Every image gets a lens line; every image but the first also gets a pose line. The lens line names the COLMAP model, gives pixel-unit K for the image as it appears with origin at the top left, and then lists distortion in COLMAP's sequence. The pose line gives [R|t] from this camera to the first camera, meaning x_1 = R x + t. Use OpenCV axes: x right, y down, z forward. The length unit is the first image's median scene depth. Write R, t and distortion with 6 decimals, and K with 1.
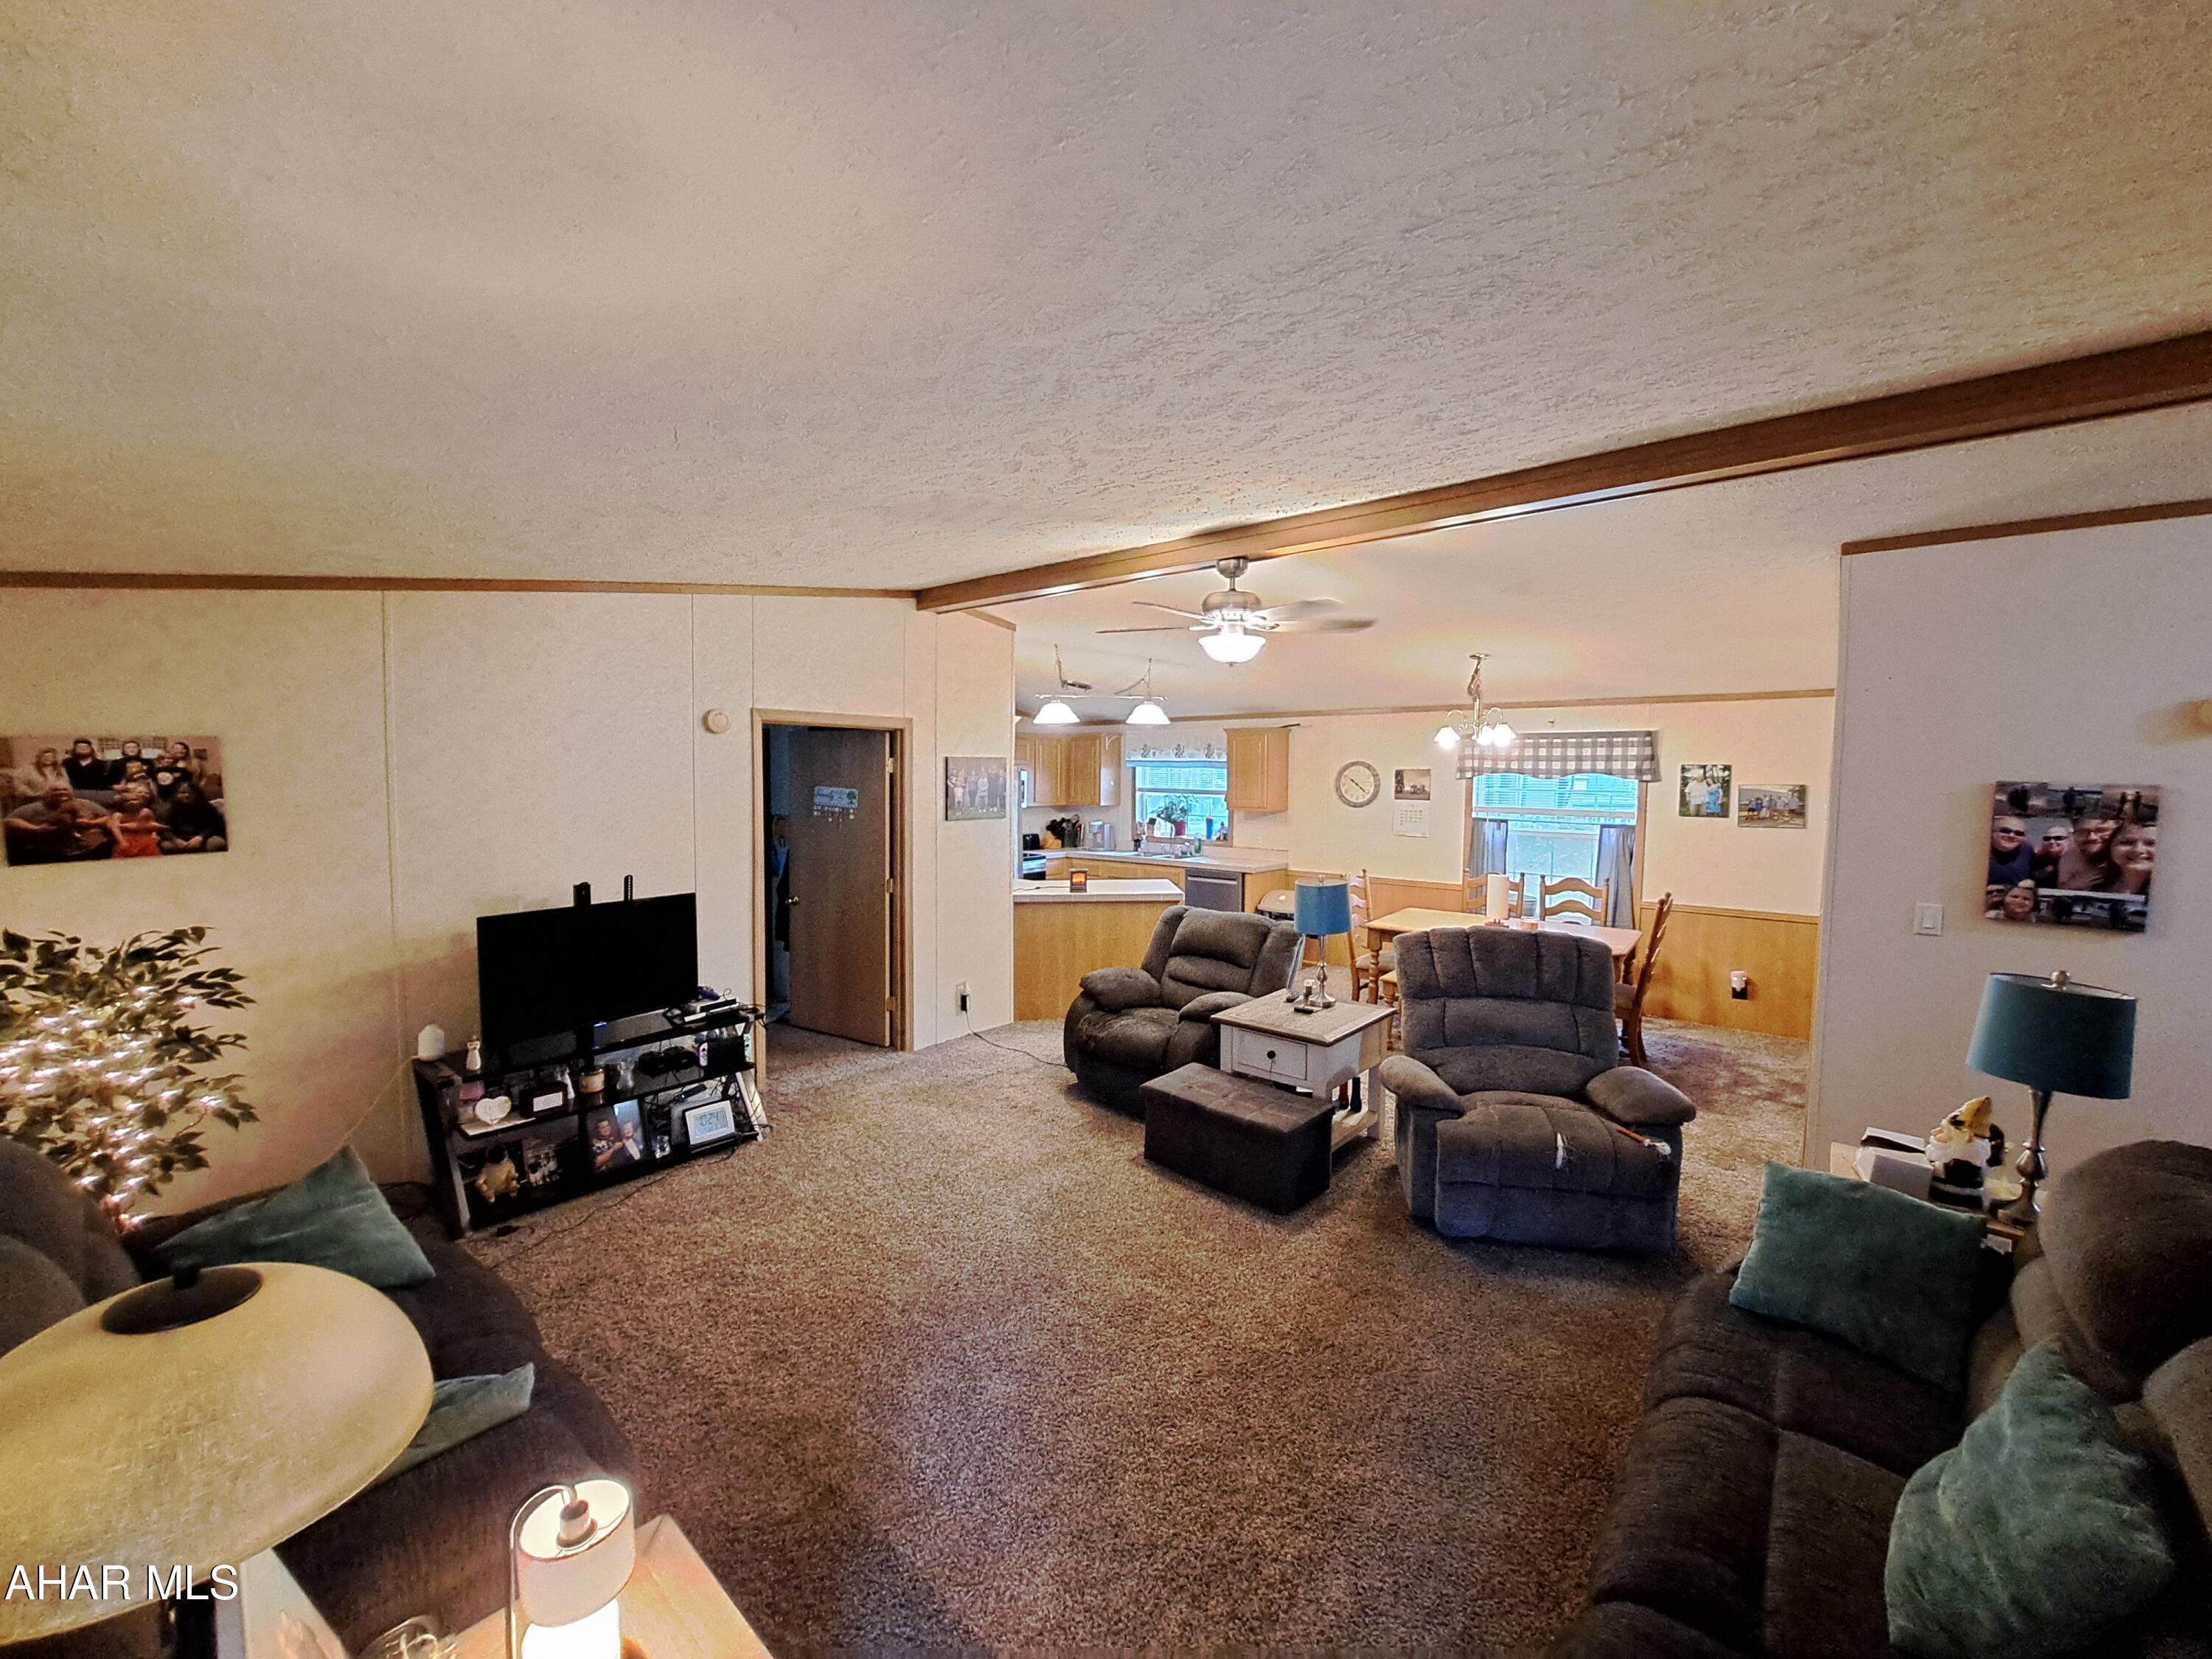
lens RADIAL K [[892.4, 0, 1102.1], [0, 892.4, 807.8], [0, 0, 1]] dist [-0.000495, -0.000029]
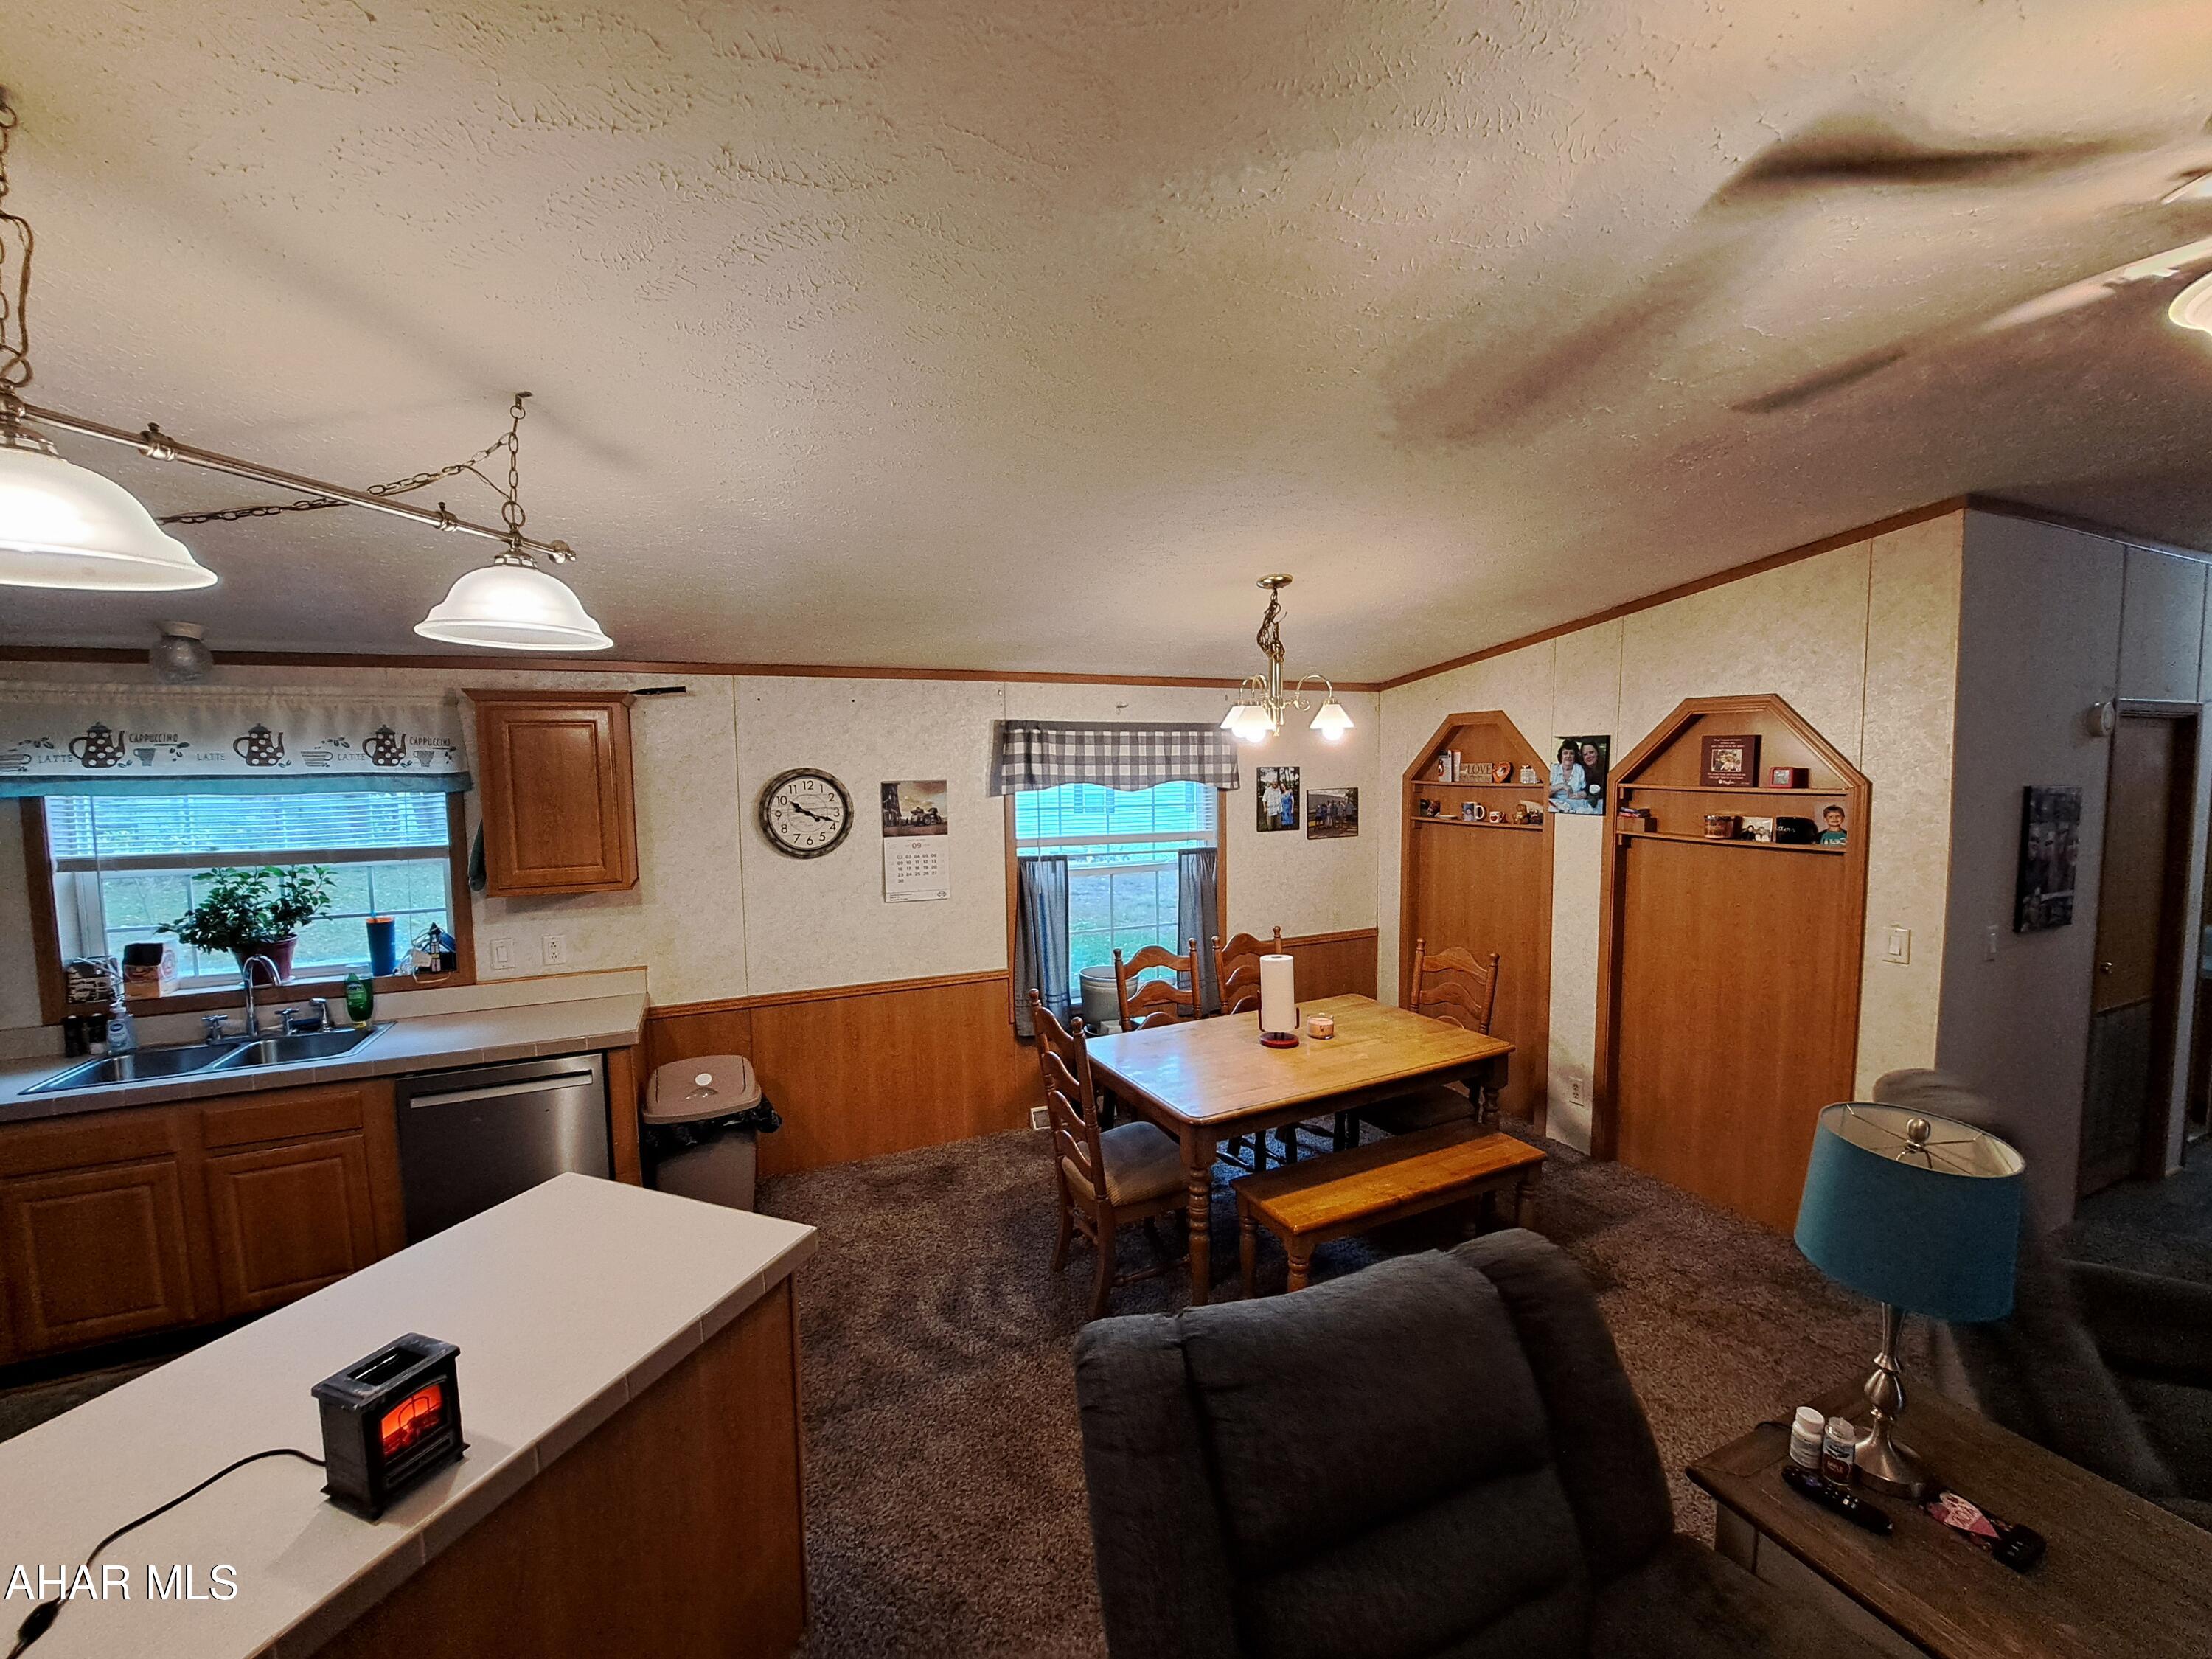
lens RADIAL K [[882.5, 0, 1106.0], [0, 882.5, 829.5], [0, 0, 1]] dist [-0.002604, -0.005703]
pose [[0.420424, -0.080753, 0.903727, -0.122194], [0.052139, 0.996536, 0.064790, -0.049427], [-0.905829, 0.019881, 0.423178, 0.765289]]
